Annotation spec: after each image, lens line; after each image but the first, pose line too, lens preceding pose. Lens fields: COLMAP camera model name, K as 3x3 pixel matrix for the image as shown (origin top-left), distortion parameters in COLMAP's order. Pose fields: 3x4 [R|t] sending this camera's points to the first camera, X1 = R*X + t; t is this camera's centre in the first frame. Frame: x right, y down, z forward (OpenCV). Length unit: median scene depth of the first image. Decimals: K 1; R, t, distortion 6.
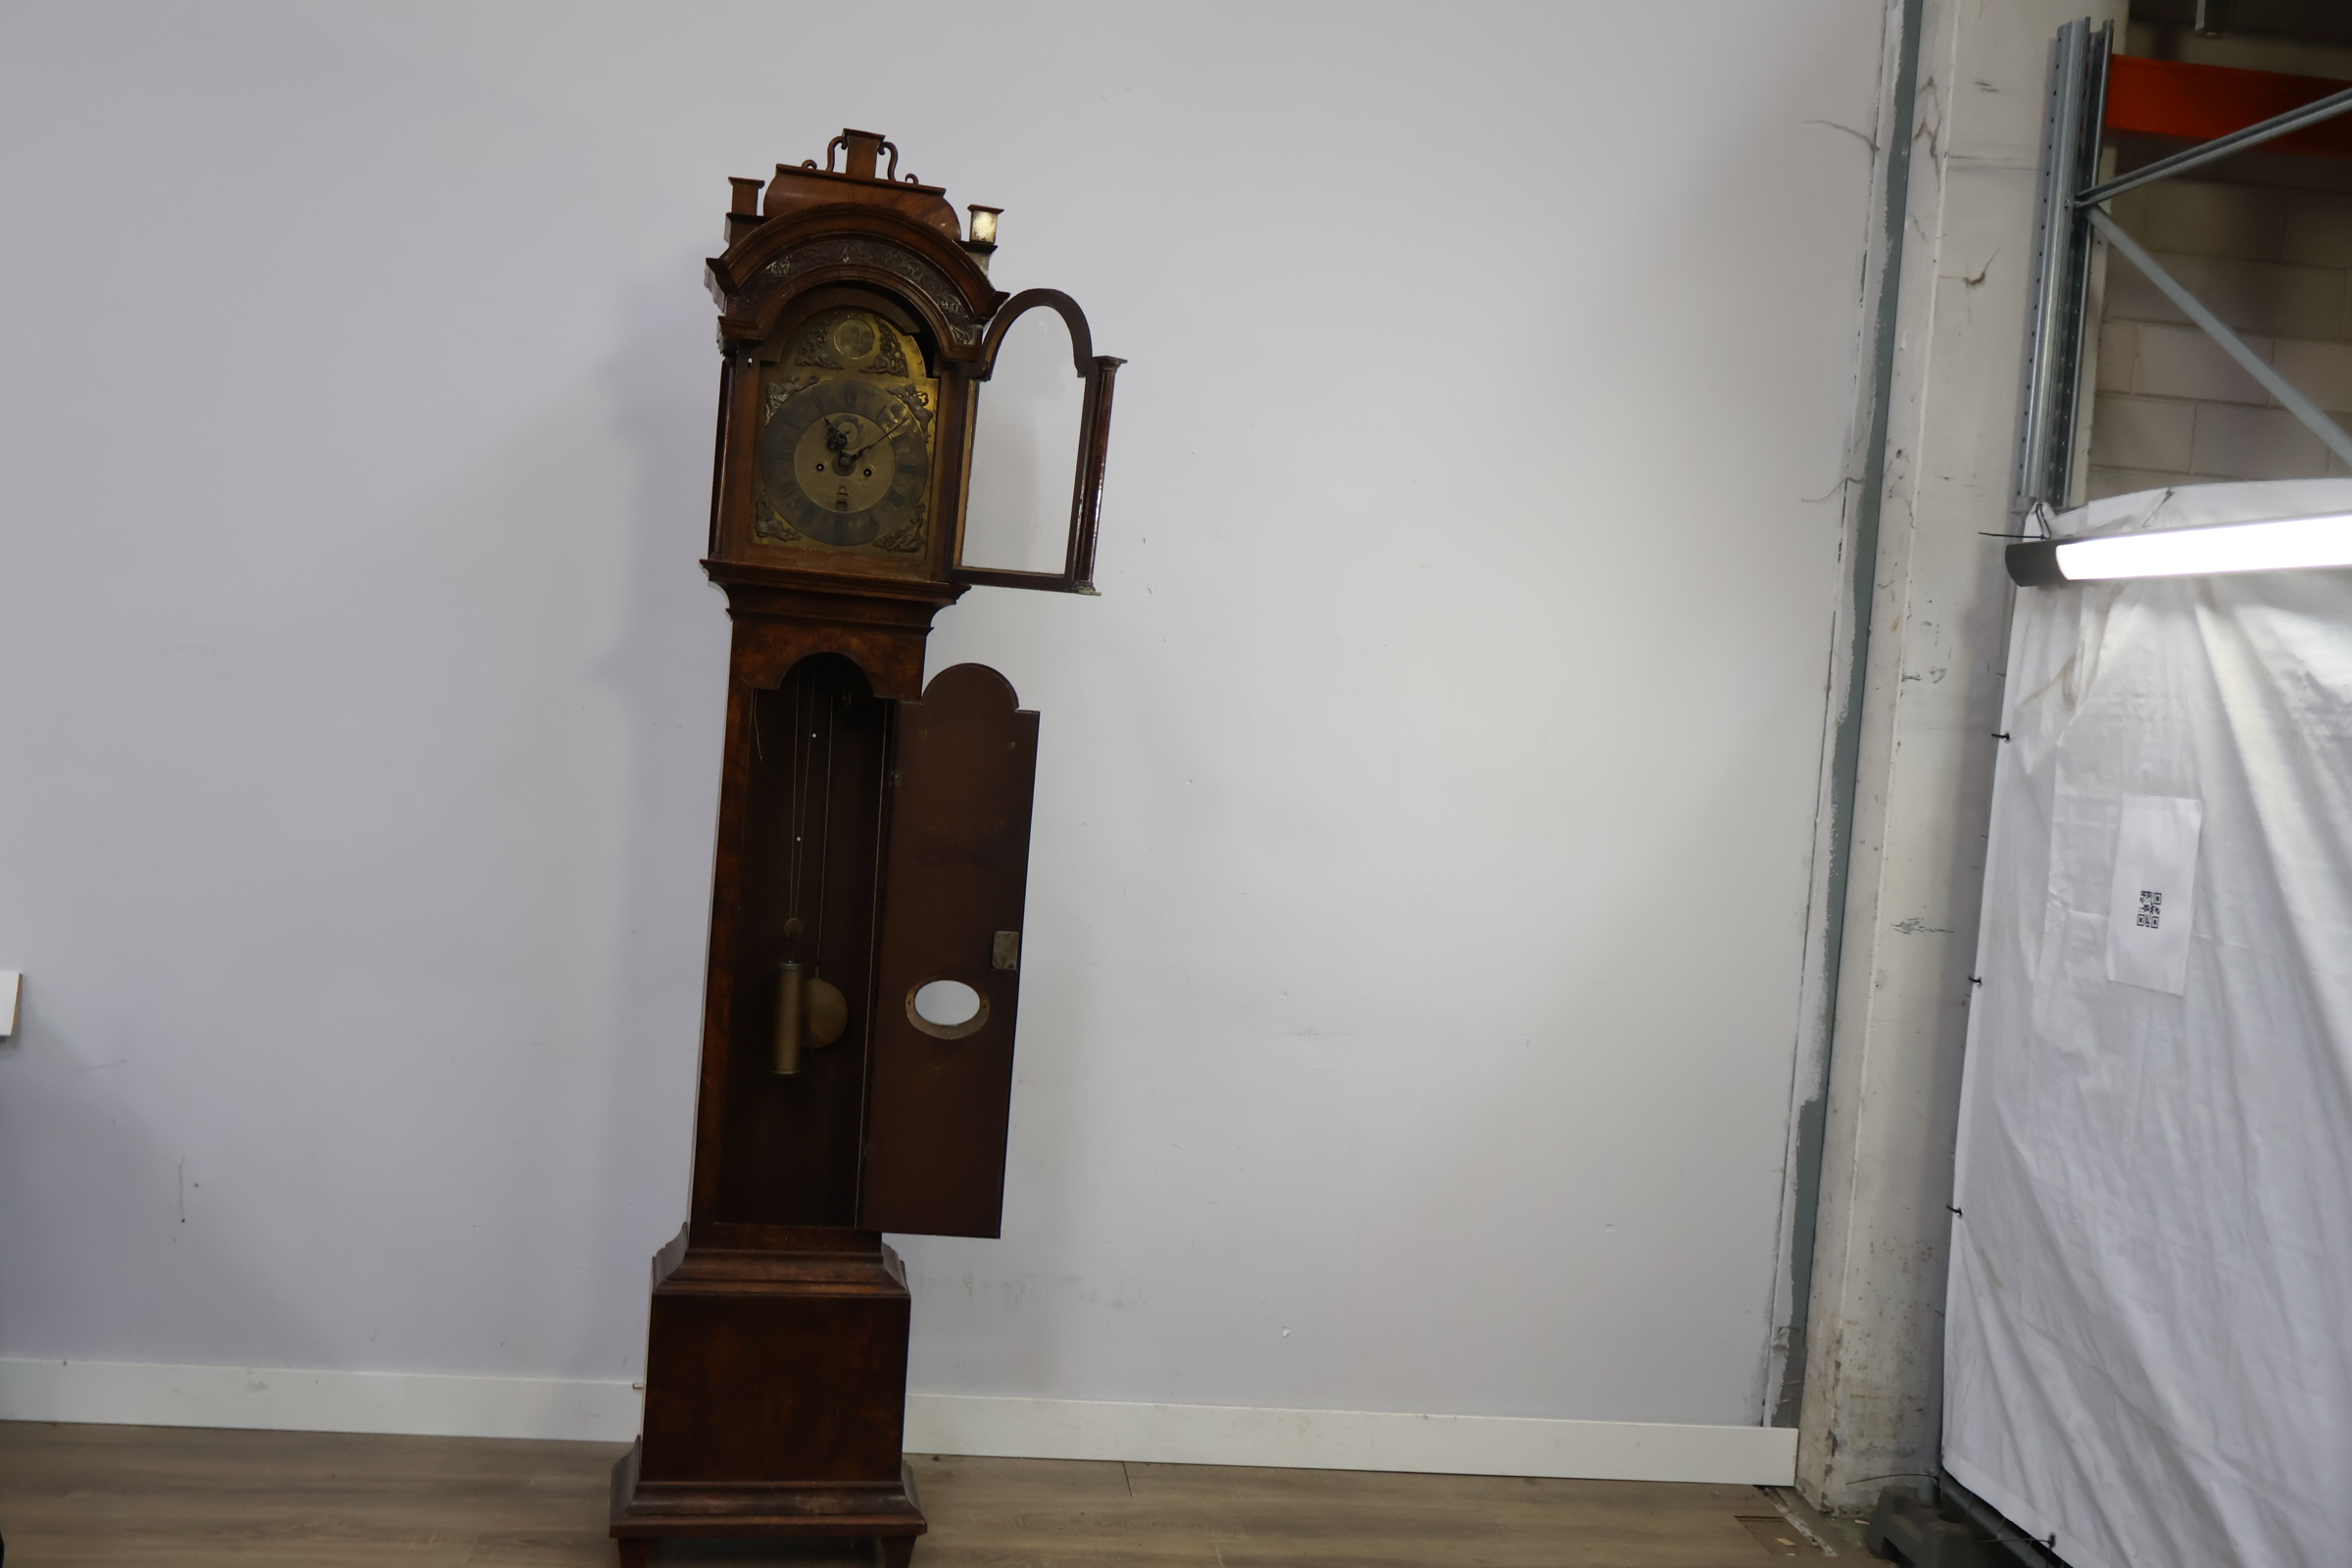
lens RADIAL K [[2189.3, 0, 1165.1], [0, 2189.3, 764.3], [0, 0, 1]] dist [-0.007729, 0.000000]
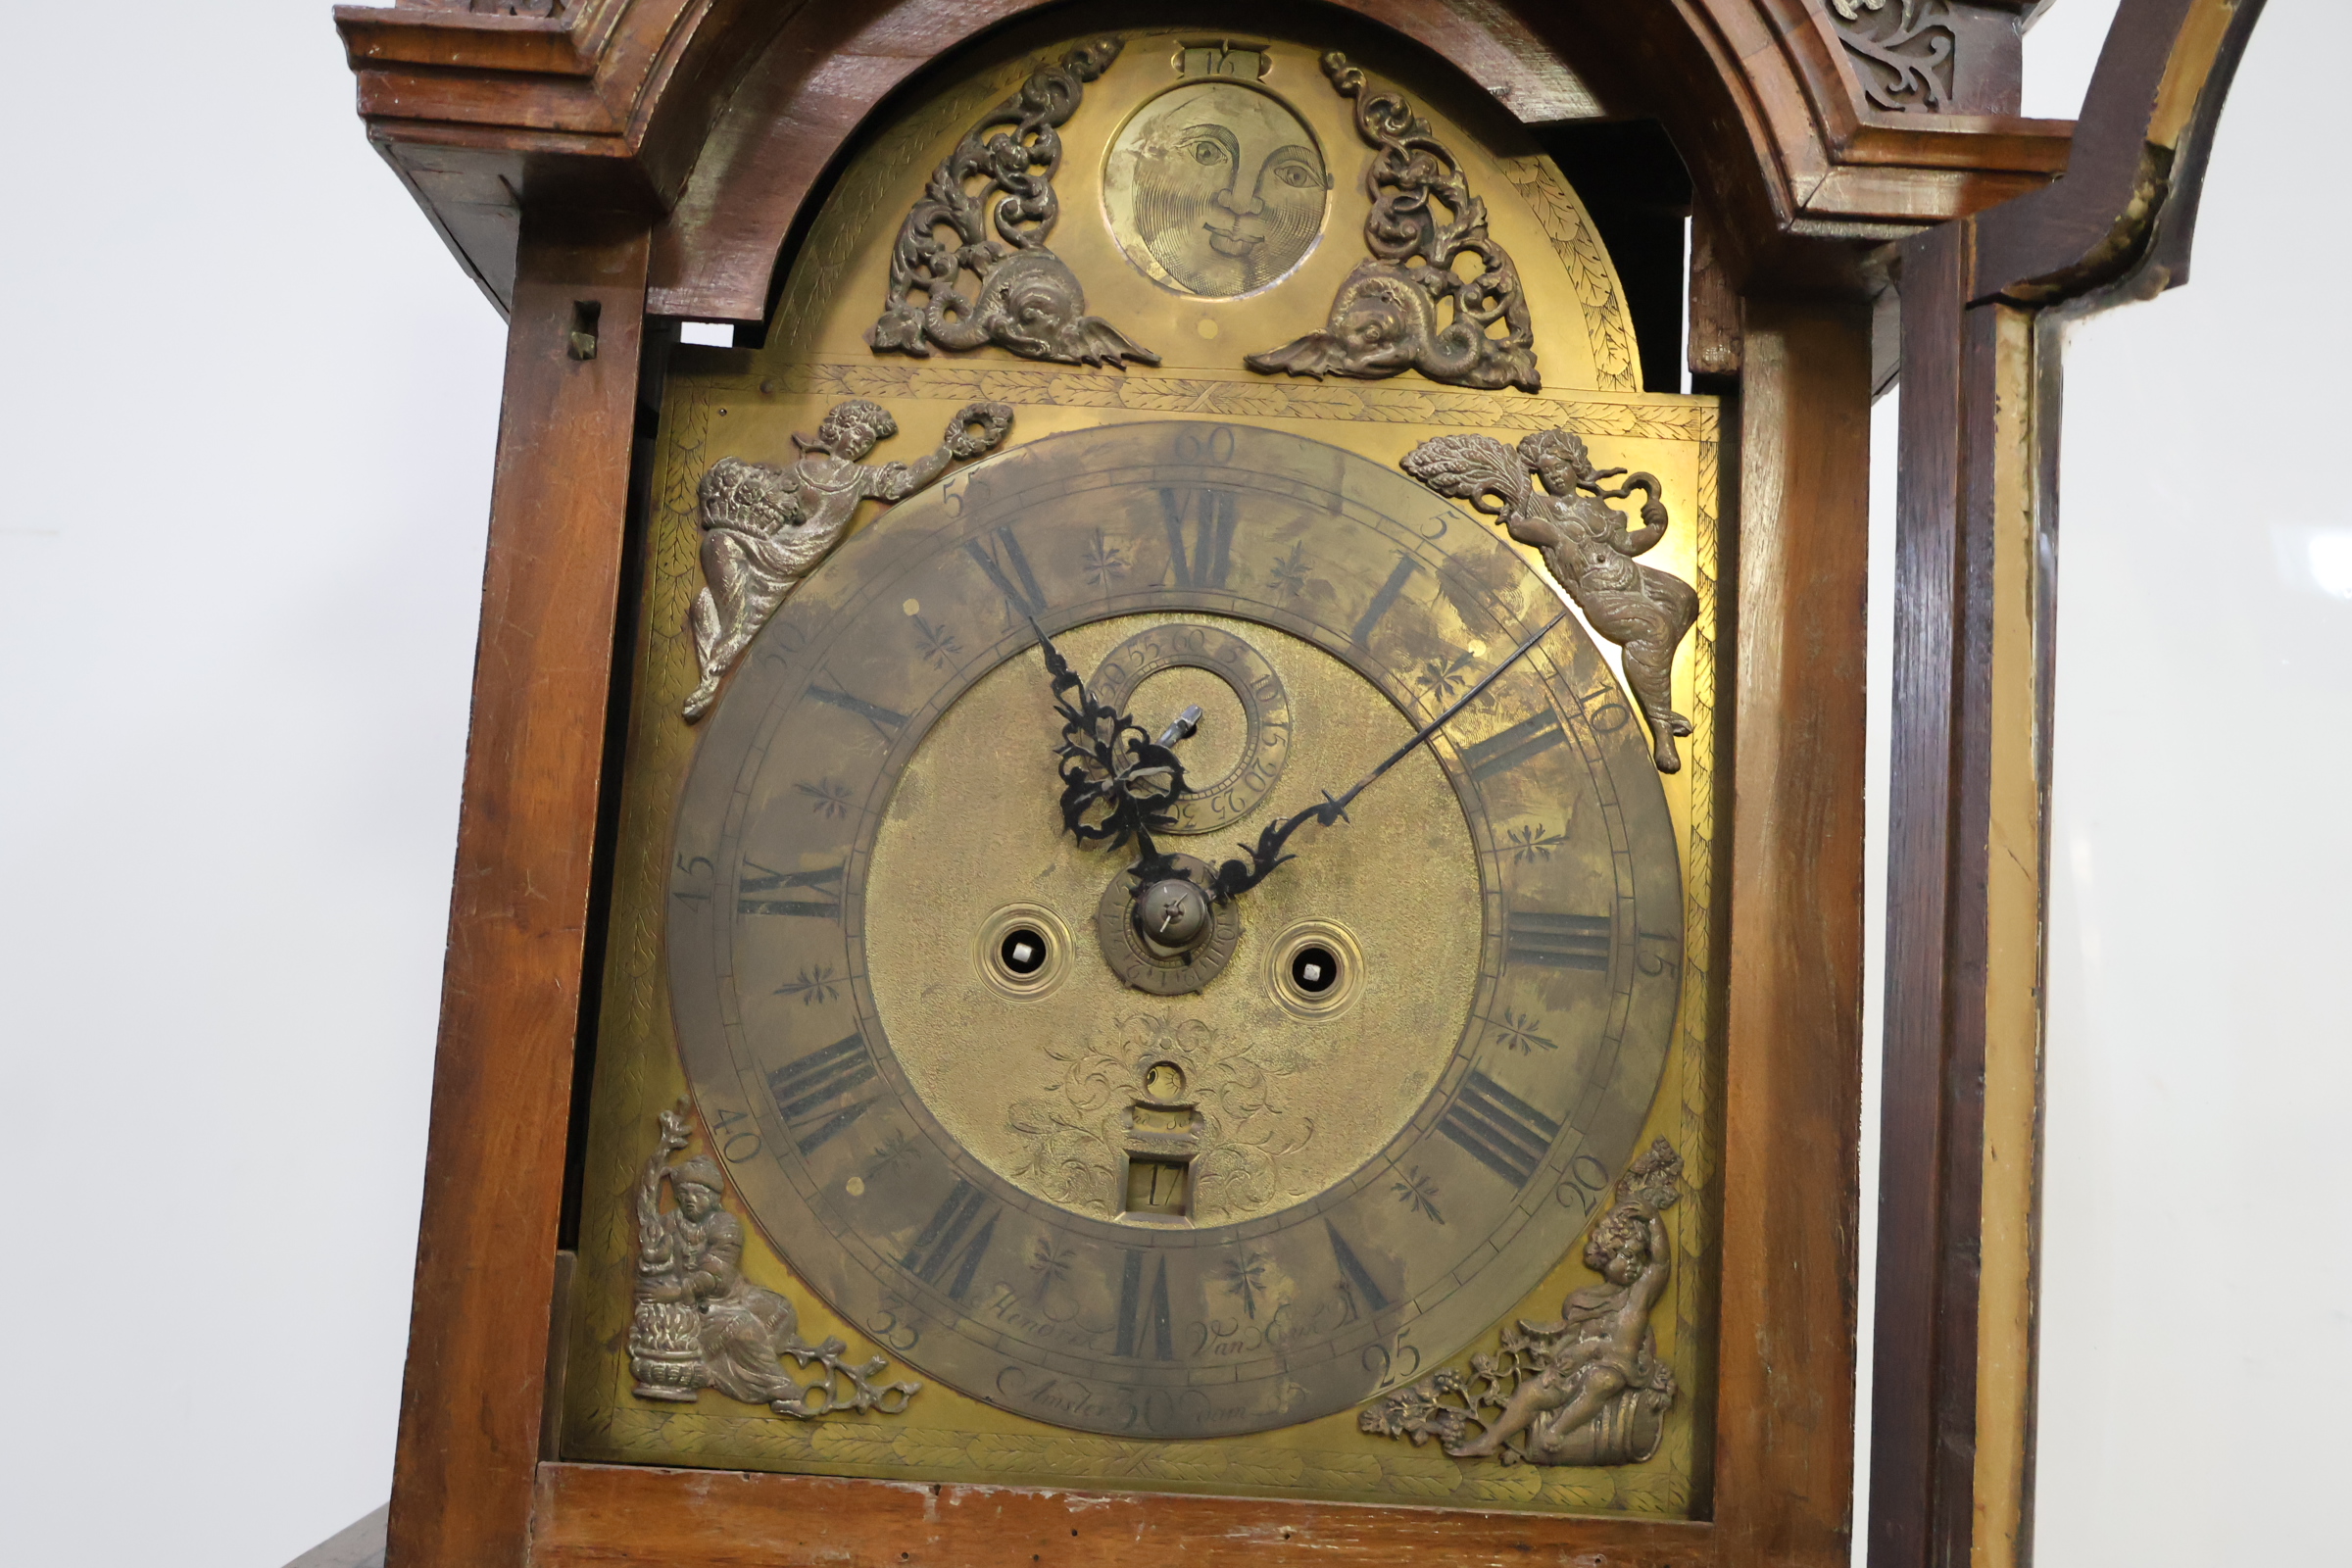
lens RADIAL K [[2189.3, 0, 1176.2], [0, 2189.3, 792.2], [0, 0, 1]] dist [-0.007729, 0.000000]
pose [[0.983518, -0.051395, -0.173352, -0.116982], [0.018974, 0.982794, -0.183727, -0.116371], [0.179812, 0.177409, 0.967571, 0.836529]]
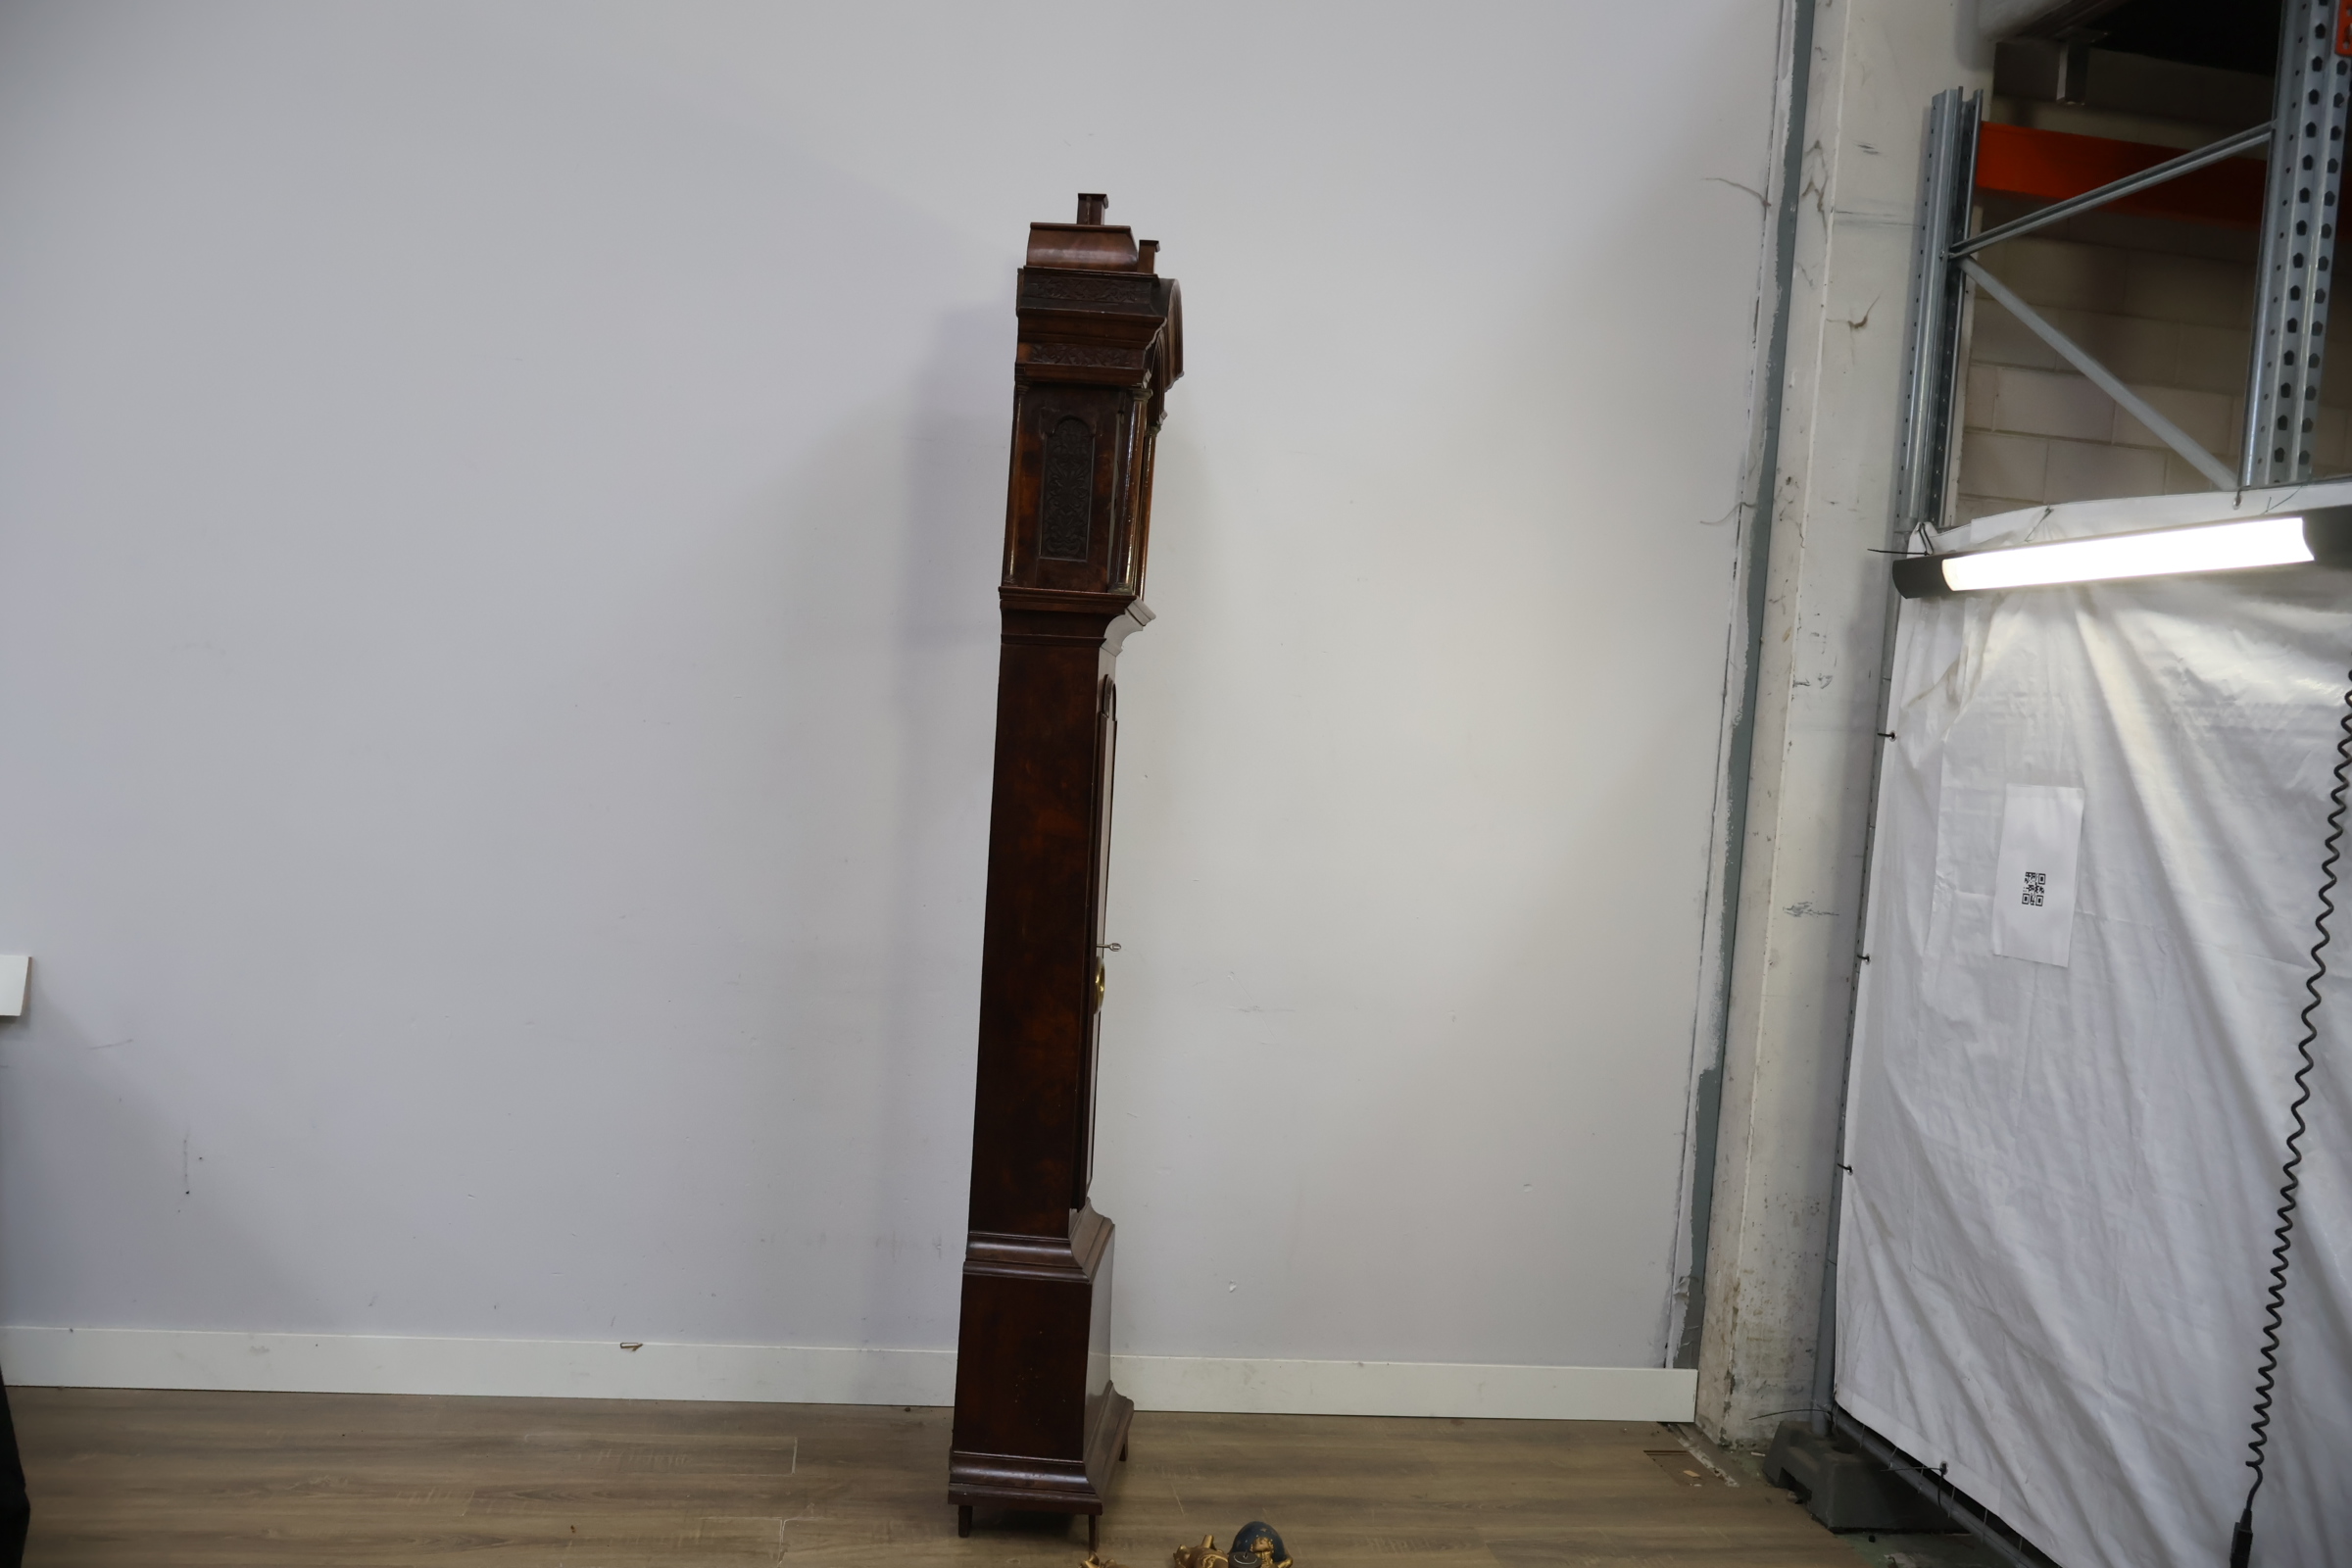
lens RADIAL K [[1944.7, 0, 1177.4], [0, 1944.7, 769.3], [0, 0, 1]] dist [-0.012194, 0.007729]
pose [[0.998556, 0.001982, 0.053677, -0.027880], [-0.001485, 0.999956, -0.009313, 0.014907], [-0.053693, 0.009220, 0.998515, 0.047895]]
